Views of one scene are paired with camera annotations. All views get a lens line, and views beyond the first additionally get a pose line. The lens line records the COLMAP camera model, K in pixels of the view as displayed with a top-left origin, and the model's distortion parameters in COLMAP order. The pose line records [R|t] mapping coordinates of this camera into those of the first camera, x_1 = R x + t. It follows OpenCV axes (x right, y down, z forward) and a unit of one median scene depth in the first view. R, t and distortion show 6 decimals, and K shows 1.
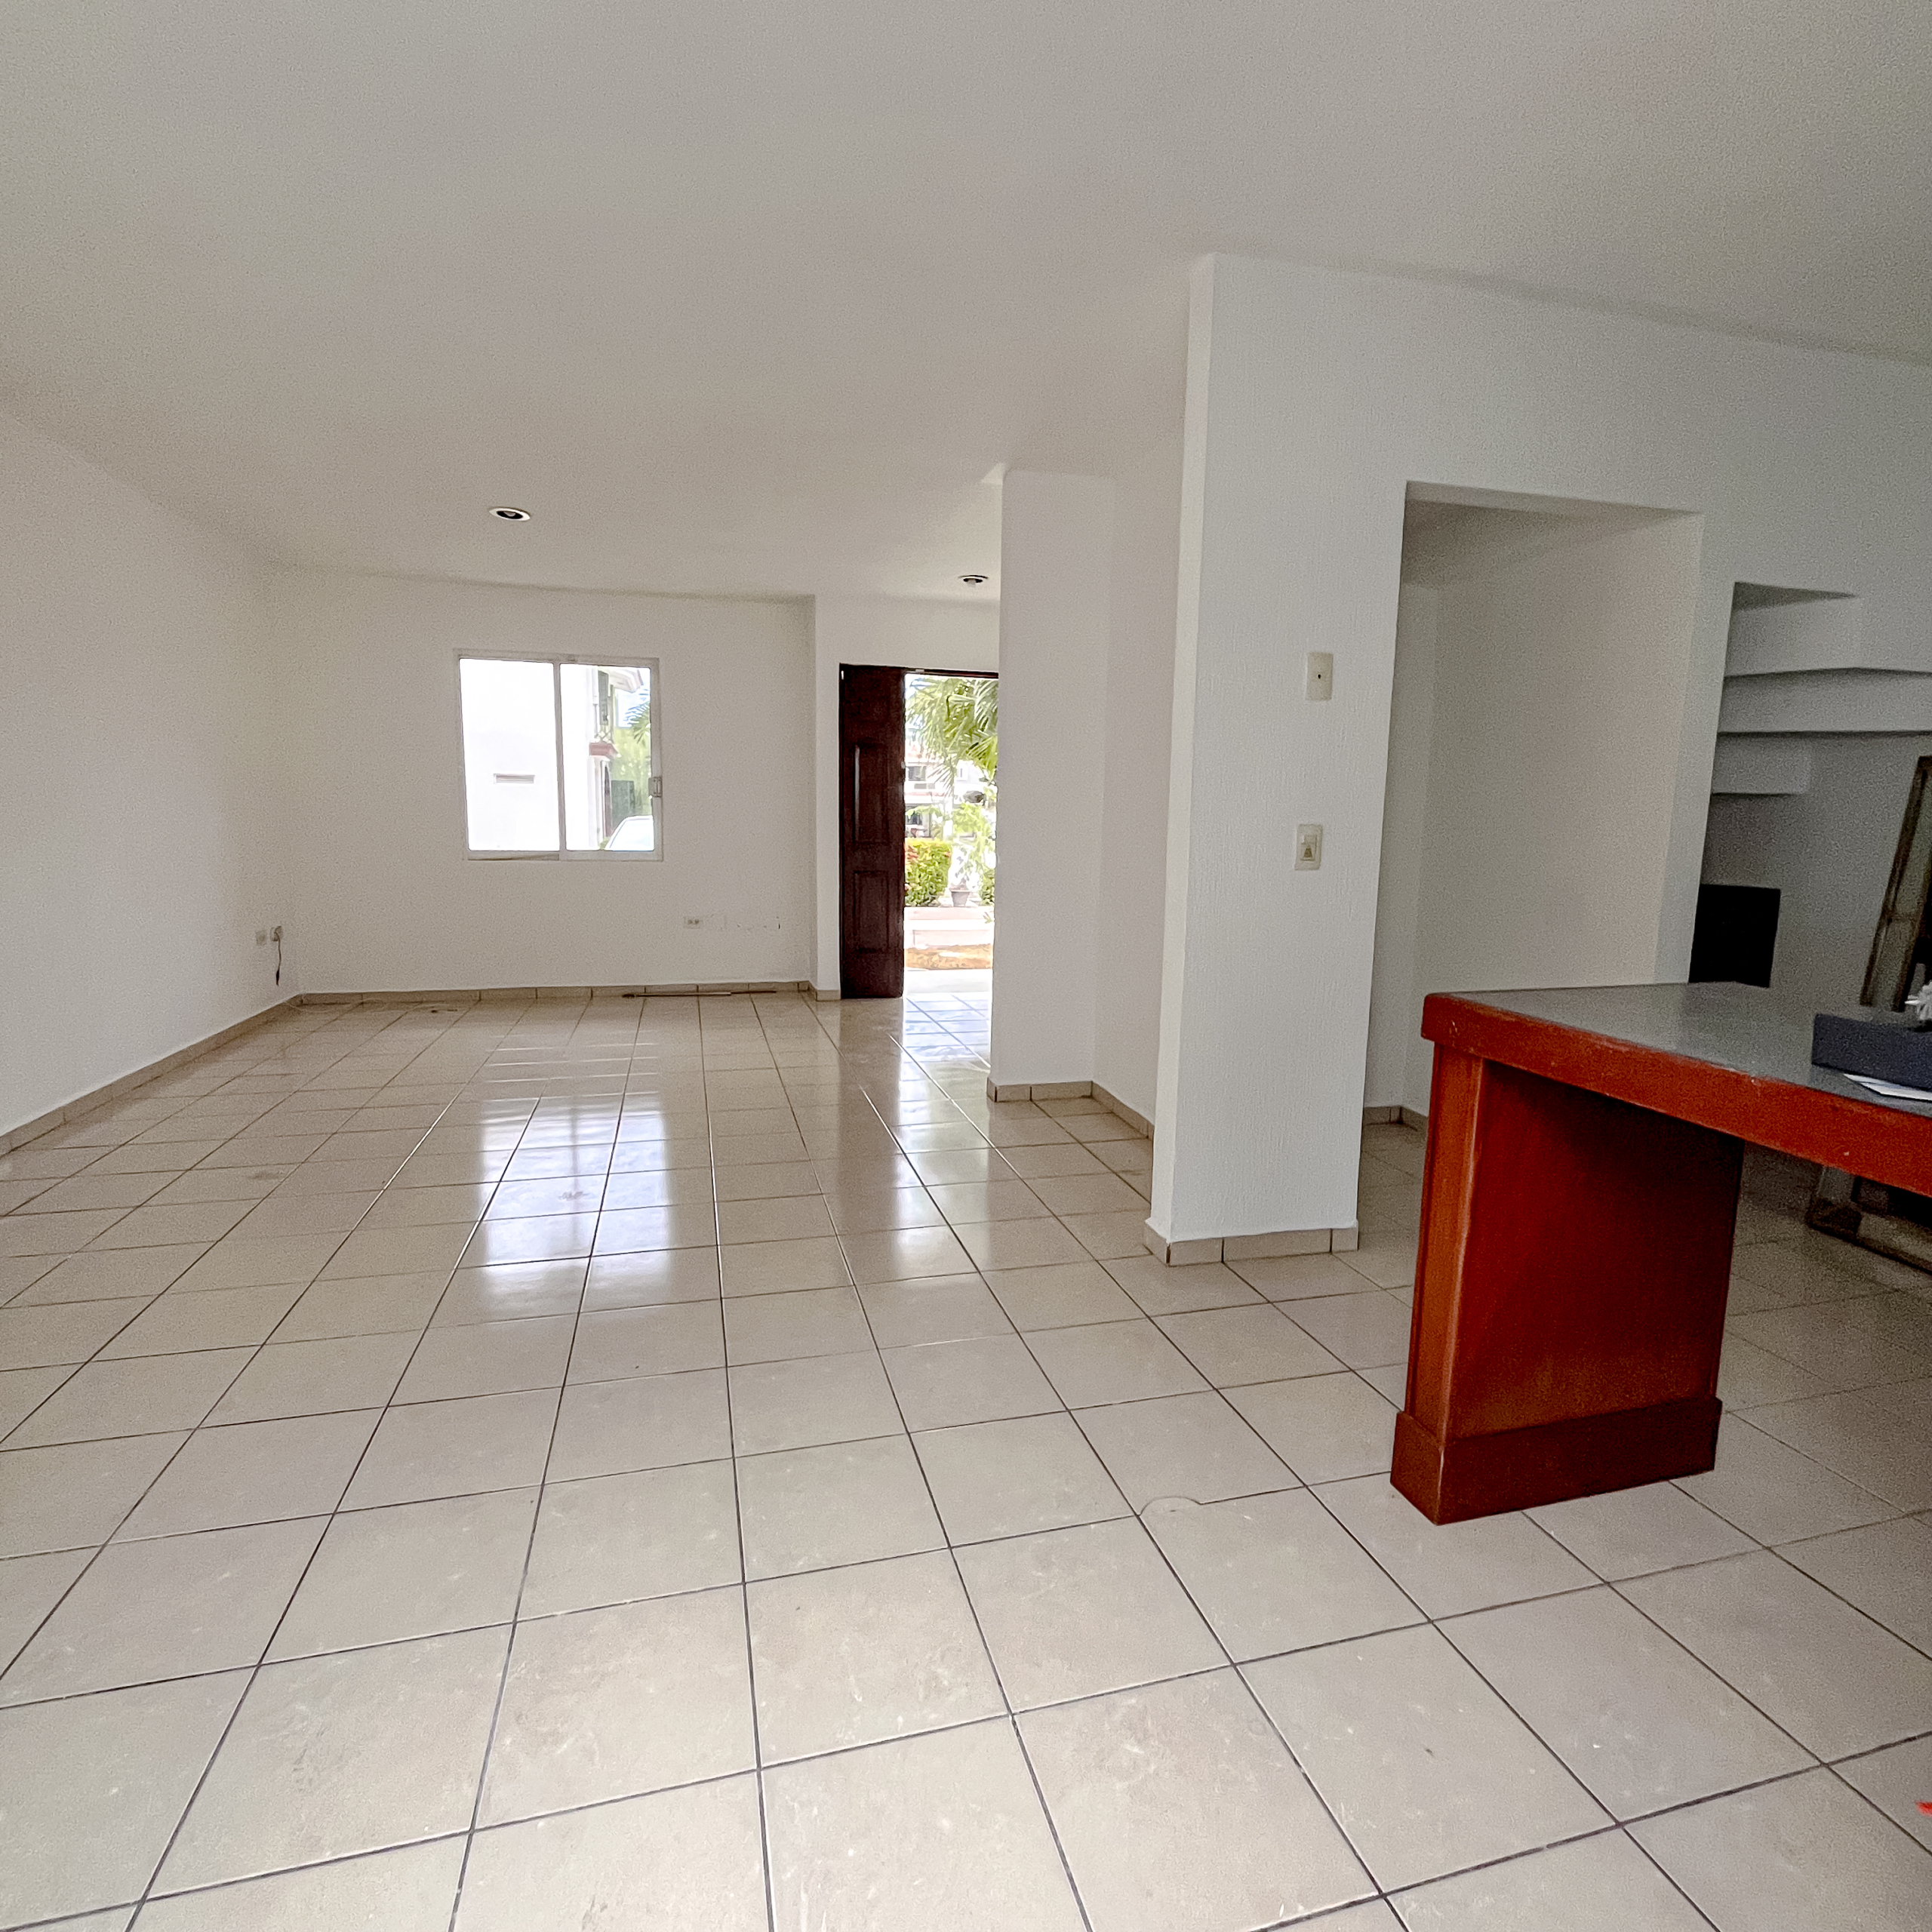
lens RADIAL K [[1045.6, 0, 966.0], [0, 1045.6, 966.0], [0, 0, 1]] dist [-0.001494, 0.001160]
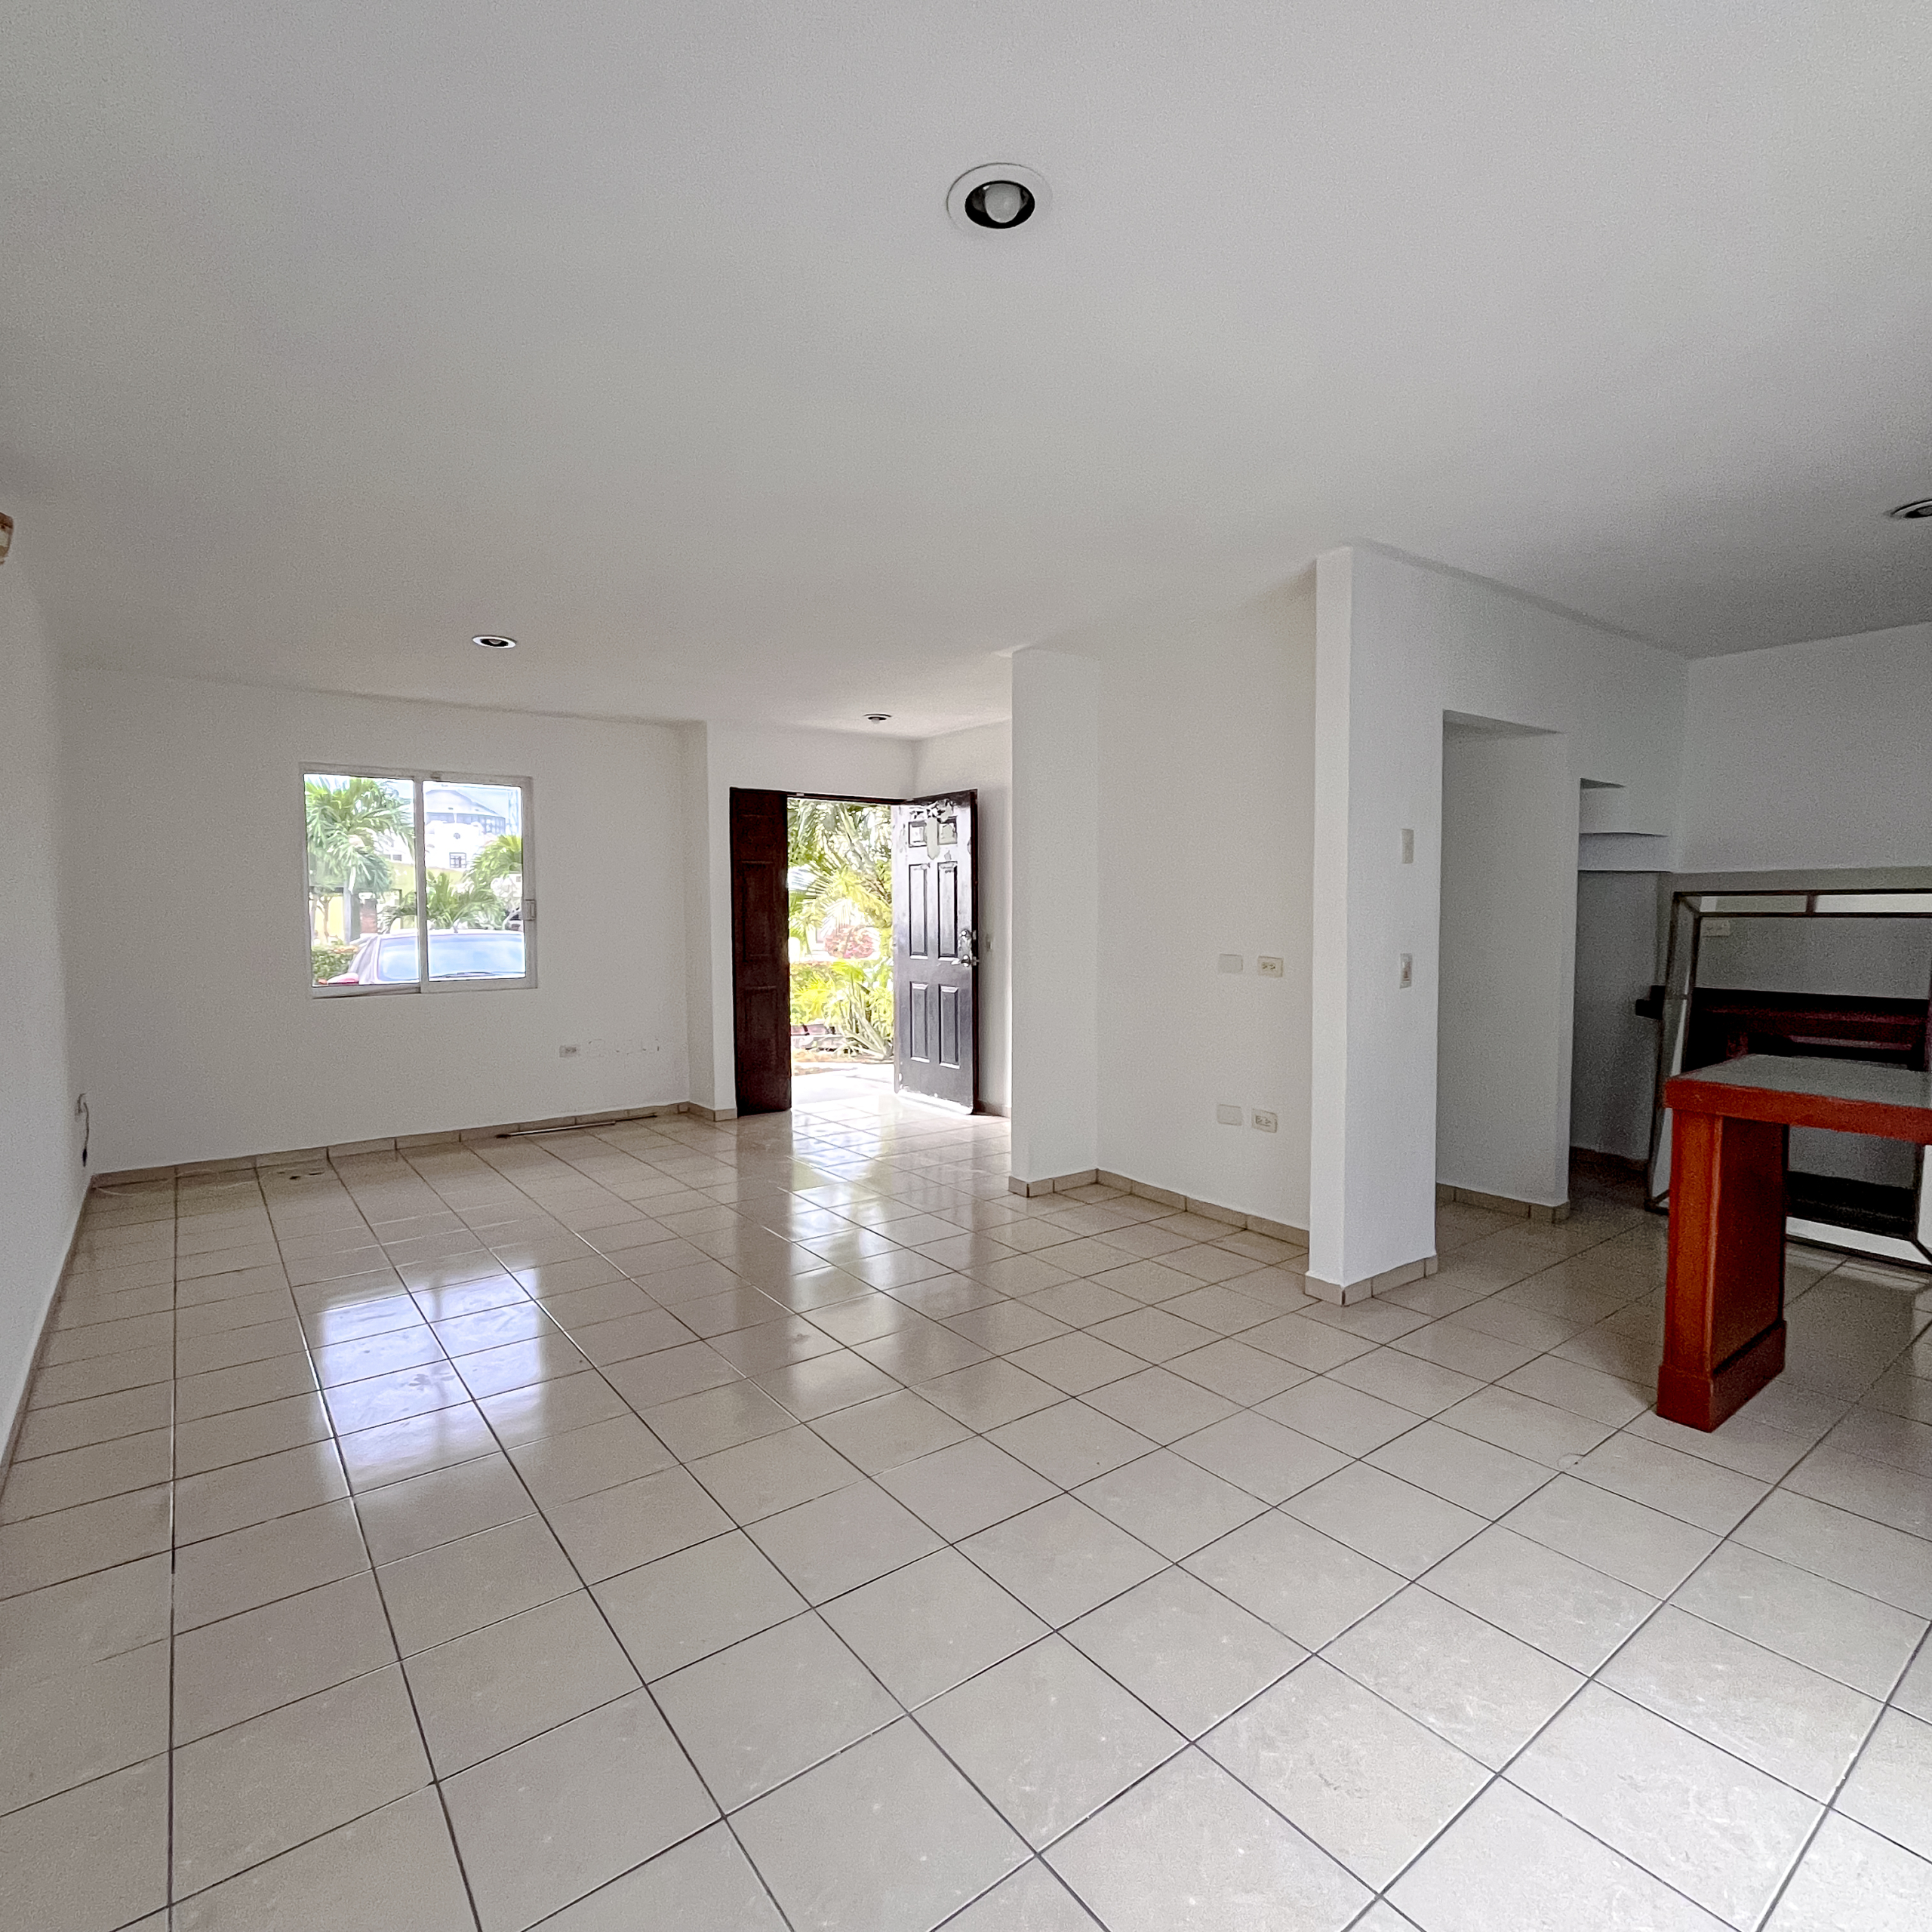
lens RADIAL K [[1052.2, 0, 947.1], [0, 1052.2, 964.5], [0, 0, 1]] dist [0.002791, -0.000148]
pose [[0.926478, -0.041985, 0.373999, -0.307496], [0.072737, 0.994997, -0.068489, -0.030578], [-0.369252, 0.090657, 0.924897, -0.014198]]
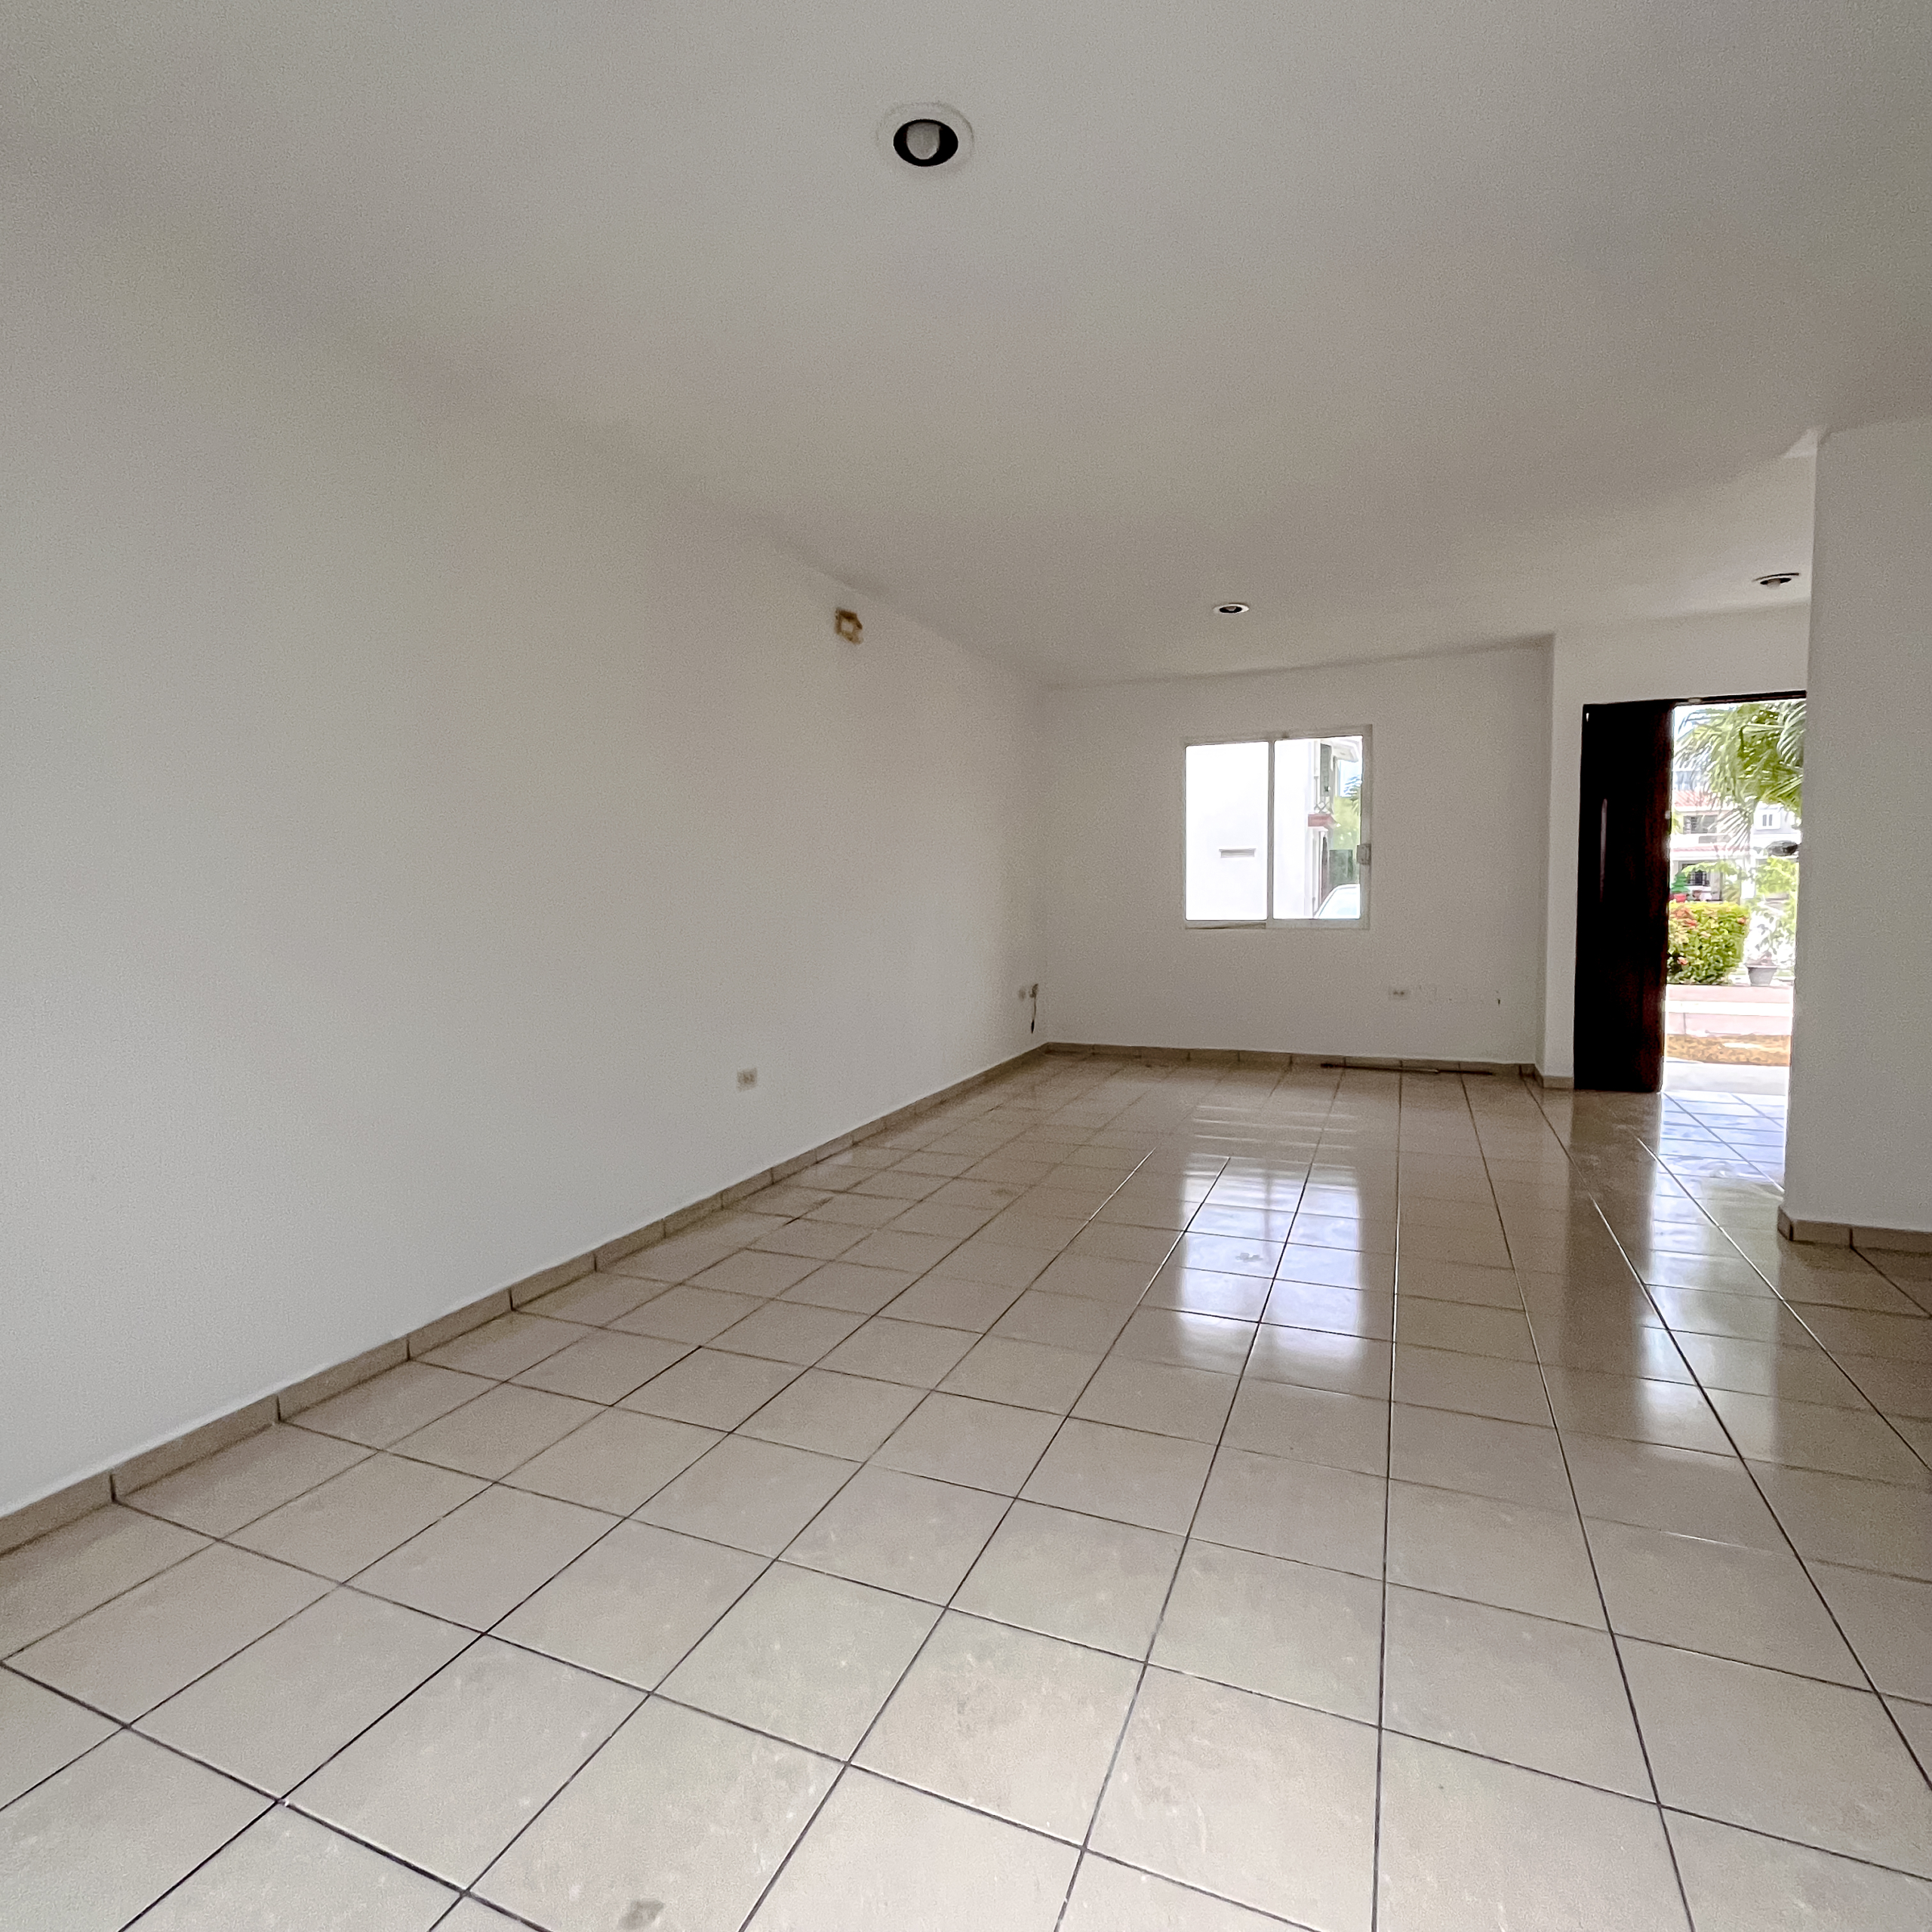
lens RADIAL K [[1045.6, 0, 966.0], [0, 1045.6, 966.0], [0, 0, 1]] dist [-0.001494, 0.001160]
pose [[0.789844, 0.019592, -0.612995, 0.011381], [-0.059911, 0.997174, -0.045325, -0.000054], [0.610374, 0.072525, 0.788786, 0.007150]]
